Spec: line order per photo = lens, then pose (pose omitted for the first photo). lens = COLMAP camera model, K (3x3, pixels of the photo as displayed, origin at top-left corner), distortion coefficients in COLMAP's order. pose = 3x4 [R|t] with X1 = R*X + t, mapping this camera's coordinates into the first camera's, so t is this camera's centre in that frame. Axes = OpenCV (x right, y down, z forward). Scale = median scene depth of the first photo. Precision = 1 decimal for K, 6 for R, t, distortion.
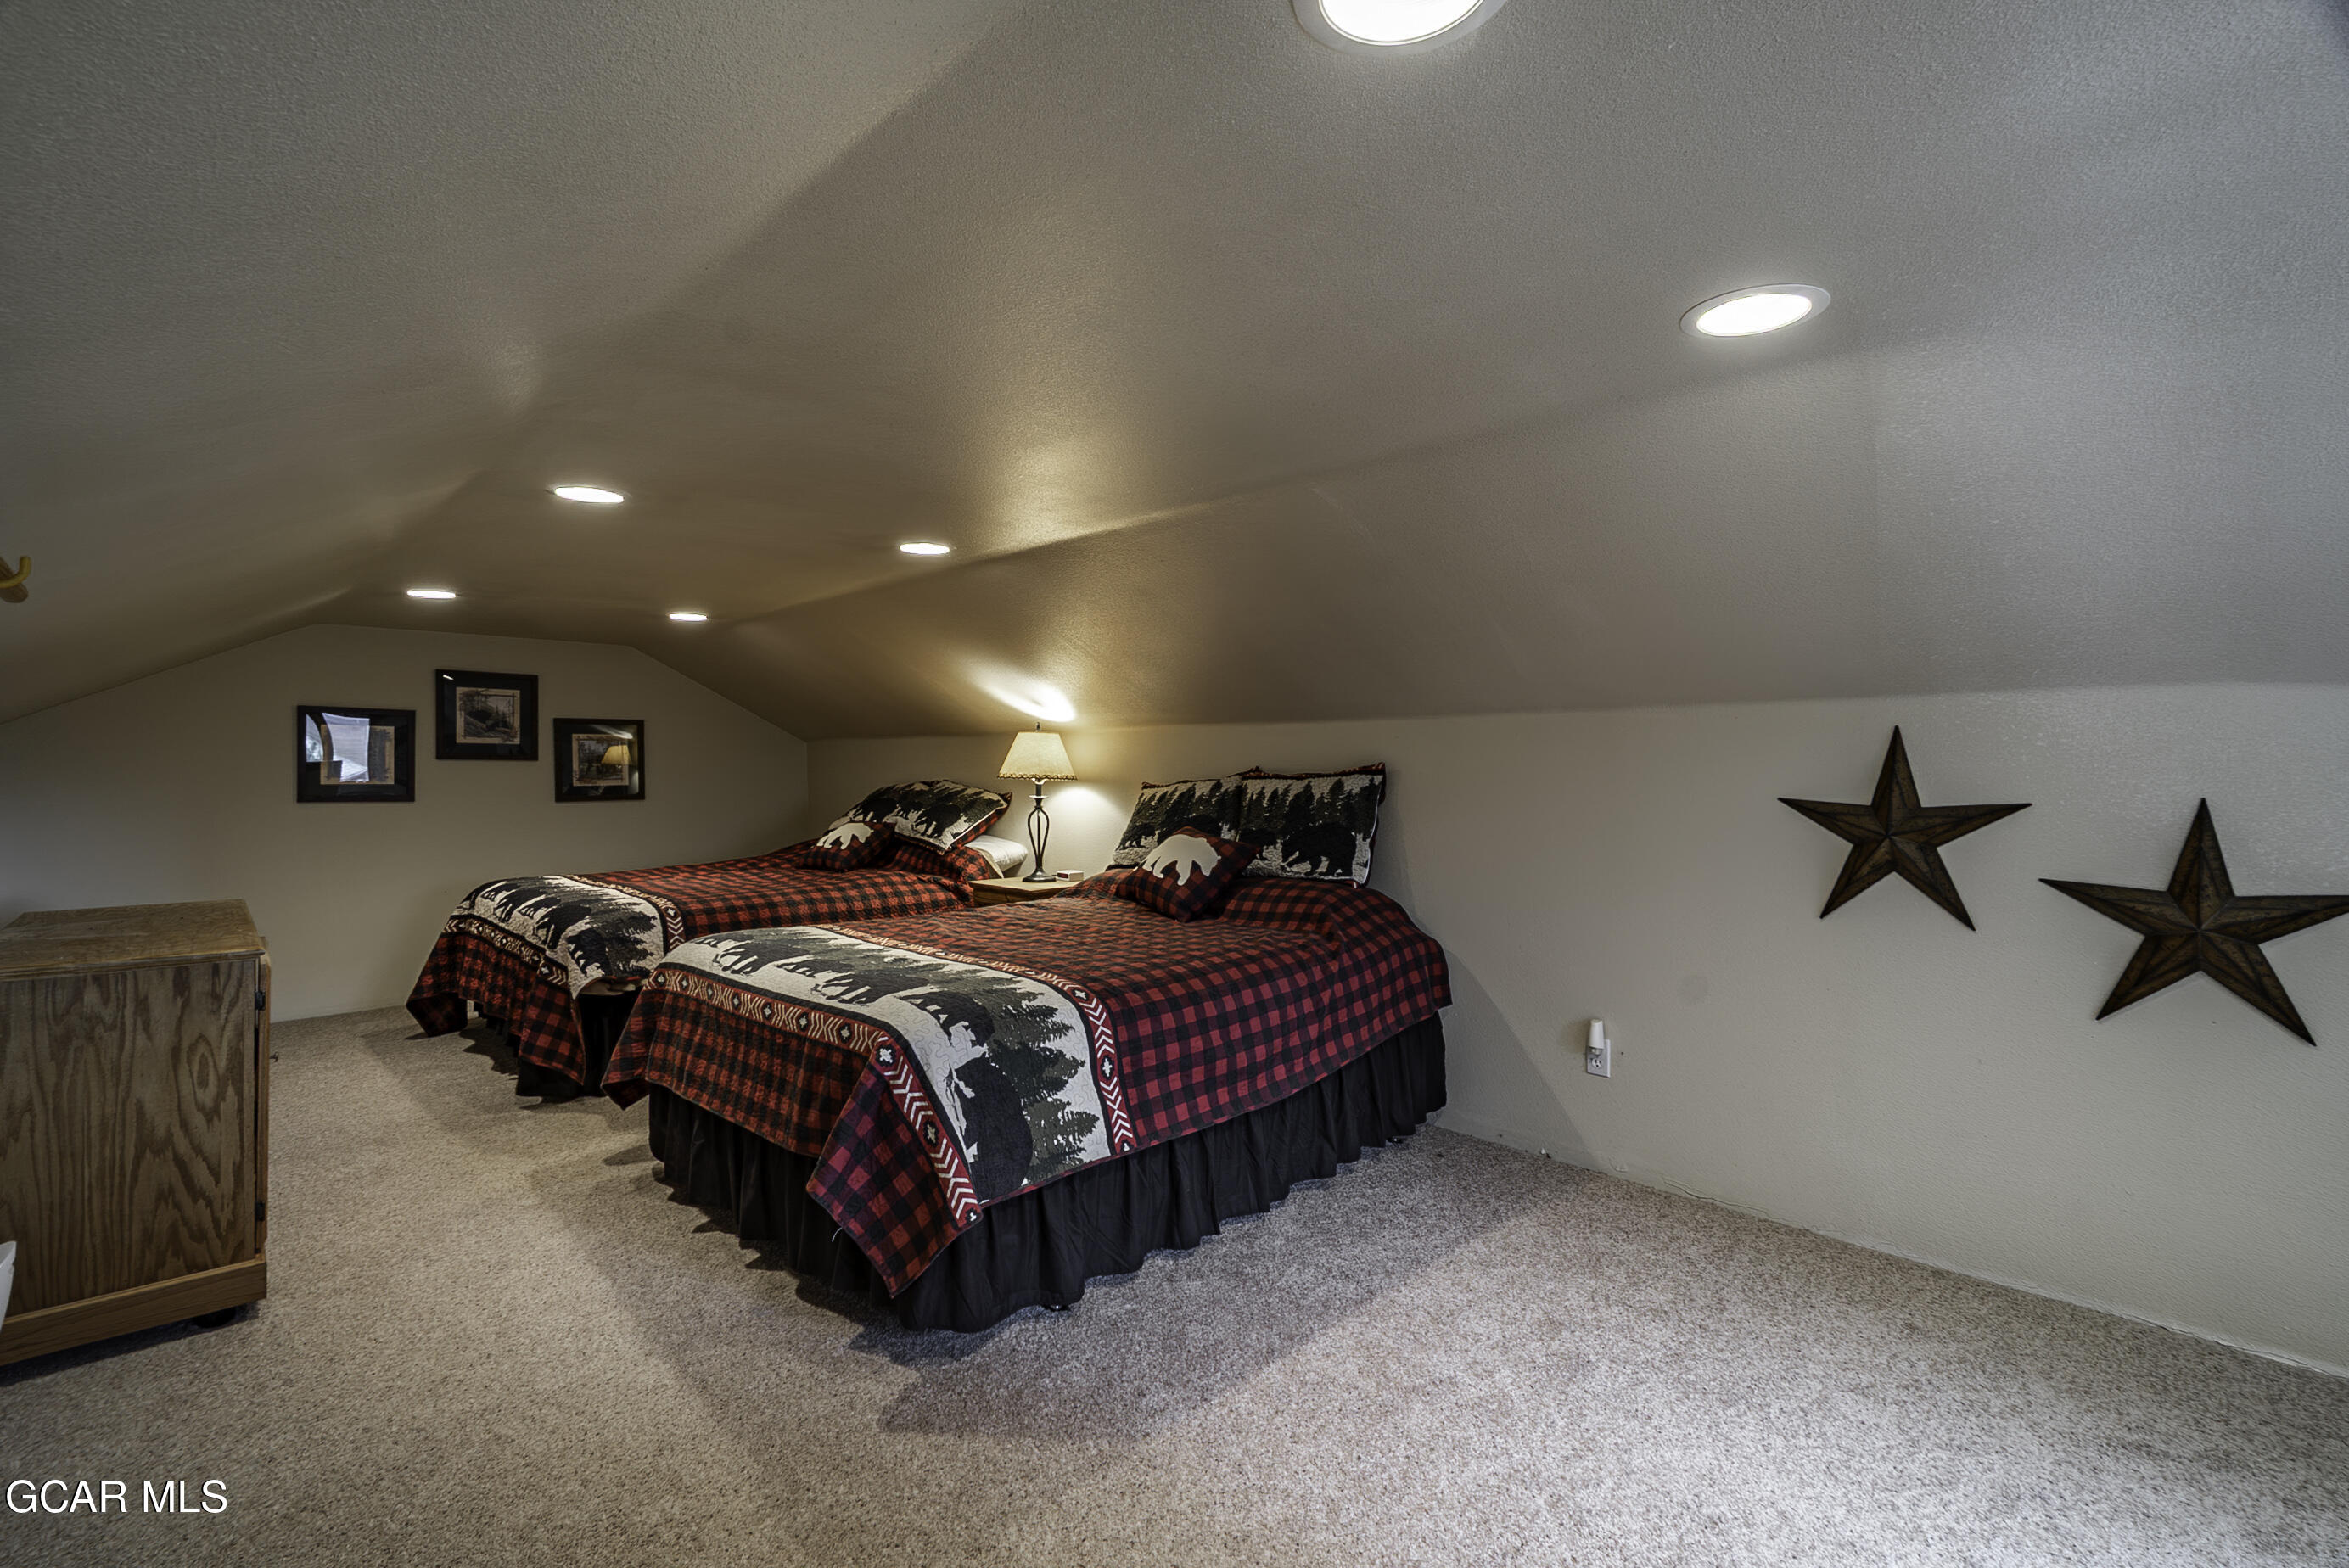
lens RADIAL K [[1073.1, 0, 1158.8], [0, 1073.1, 762.2], [0, 0, 1]] dist [-0.022786, 0.003307]
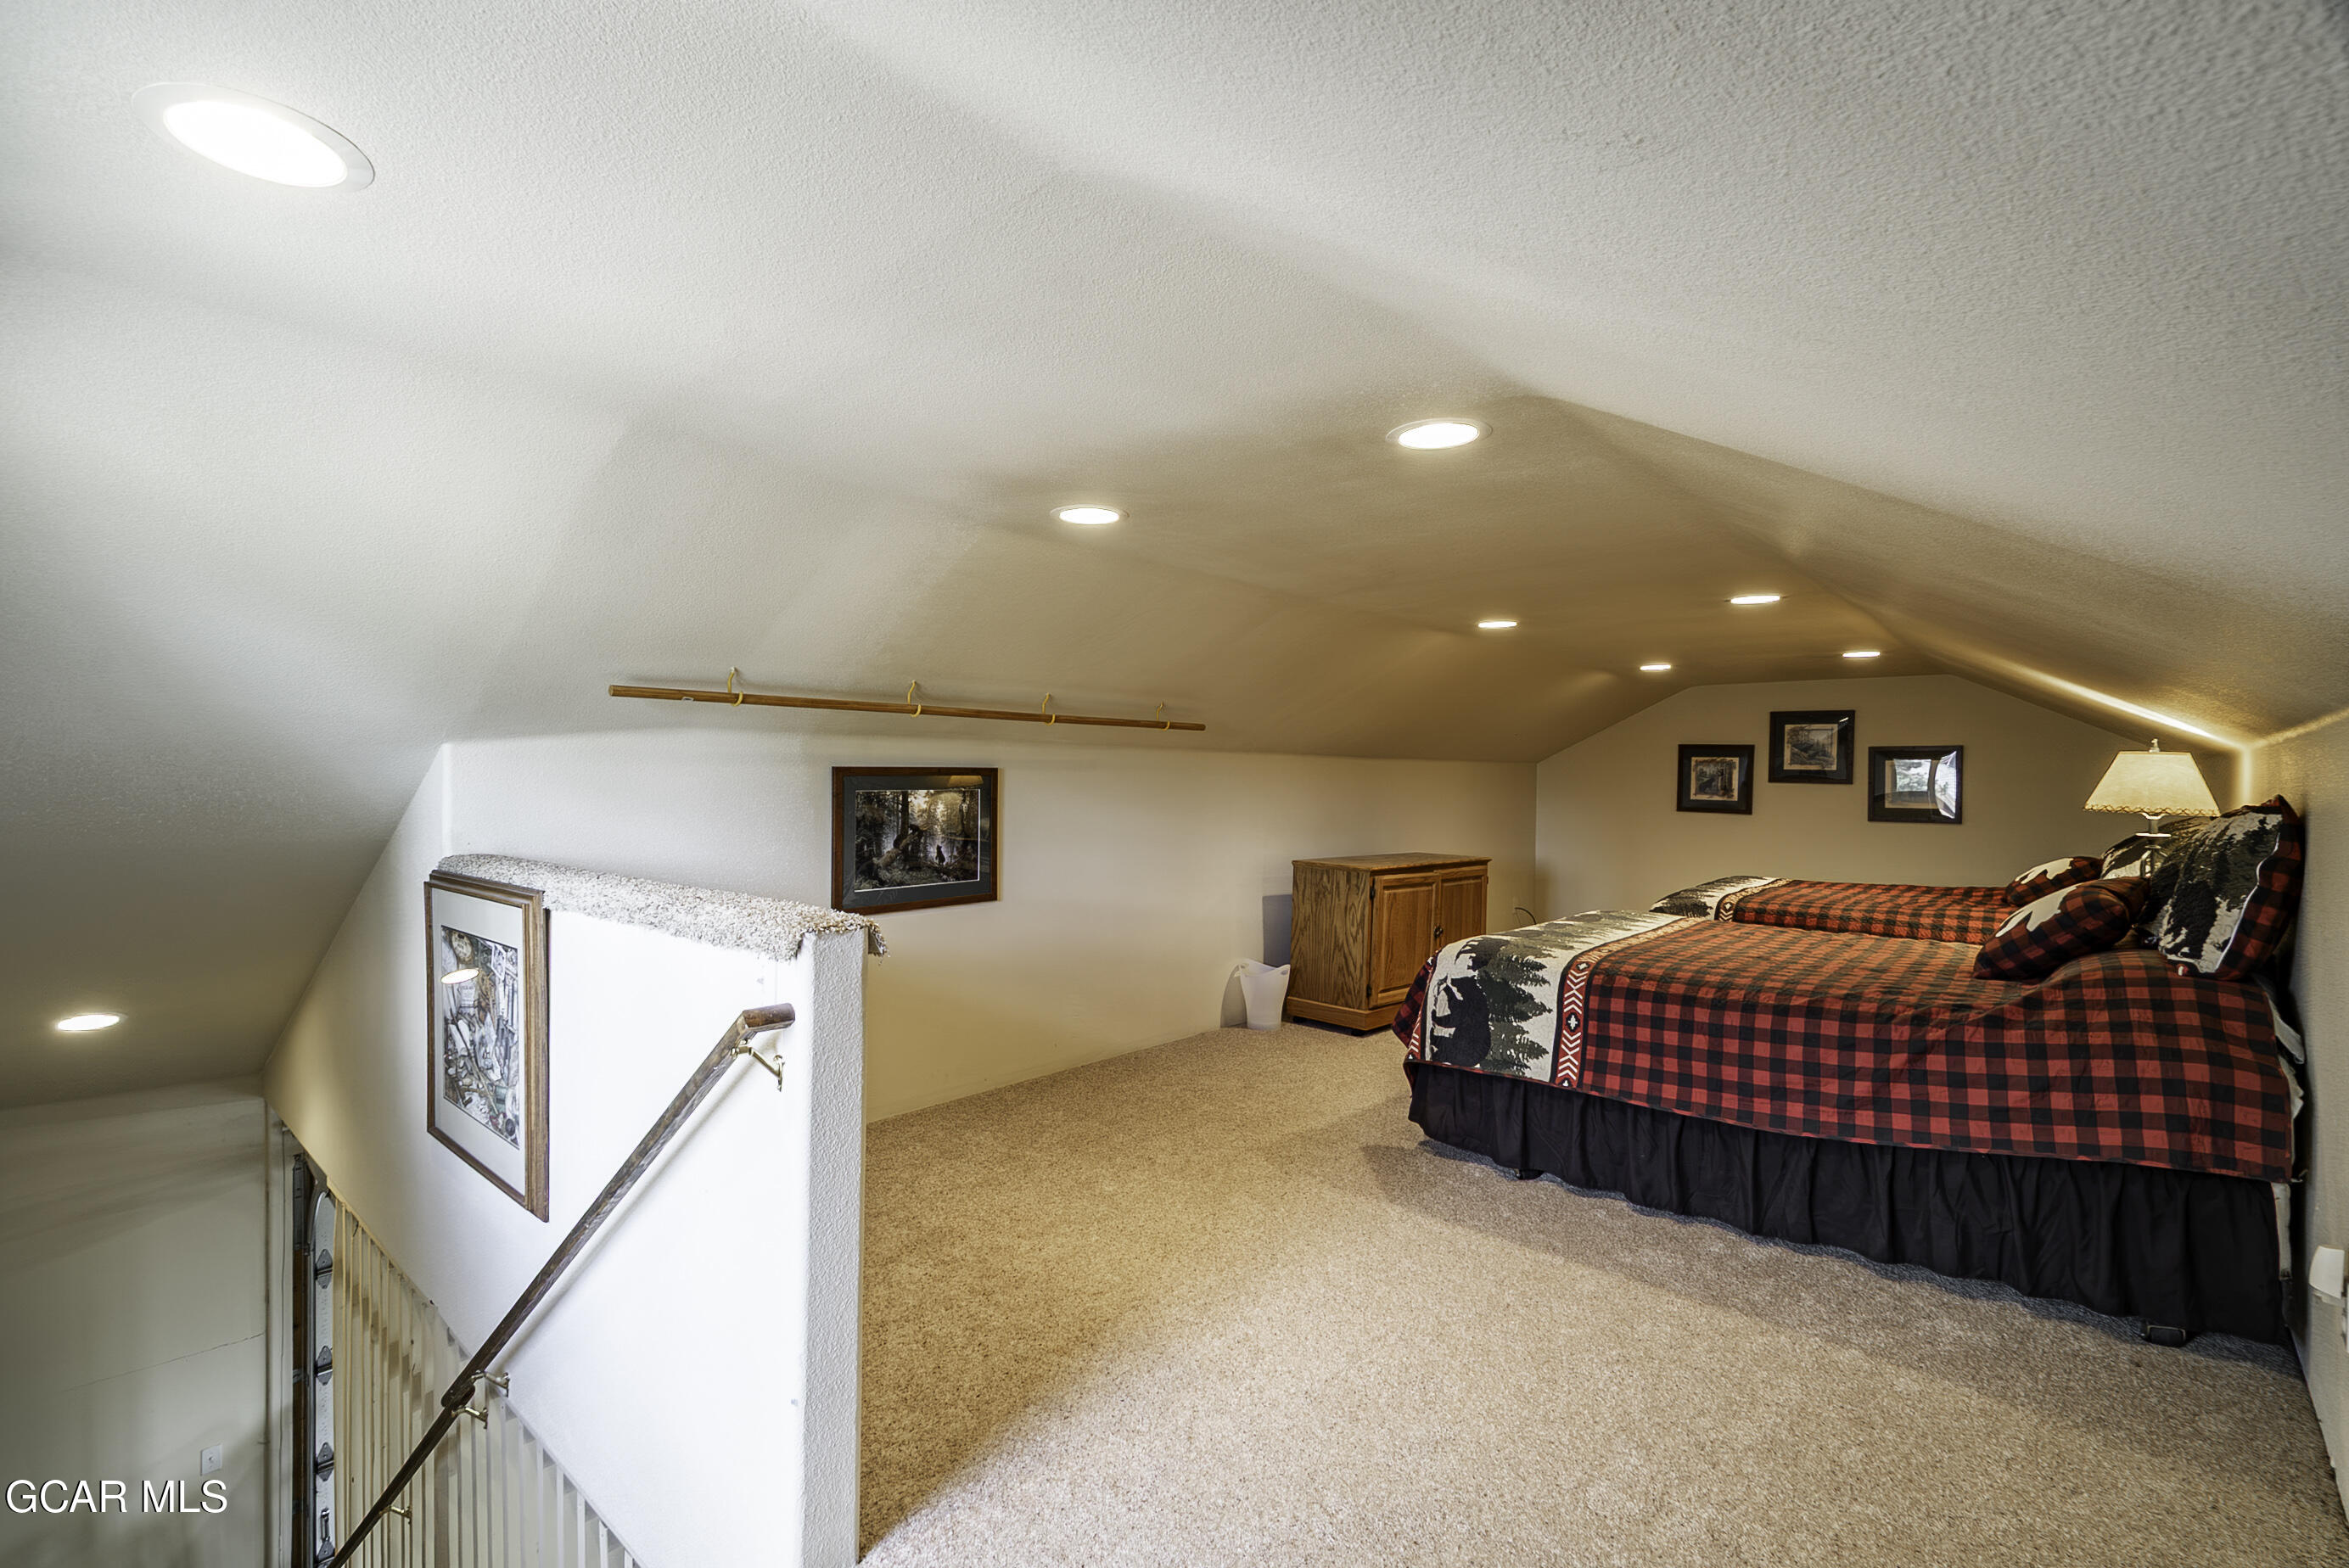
lens RADIAL K [[1073.1, 0, 1157.5], [0, 1073.1, 779.7], [0, 0, 1]] dist [-0.022786, 0.003307]
pose [[0.037766, 0.004041, -0.999278, 1.224067], [-0.010314, 0.999940, 0.003654, -0.006861], [0.999233, 0.010169, 0.037806, 0.449594]]
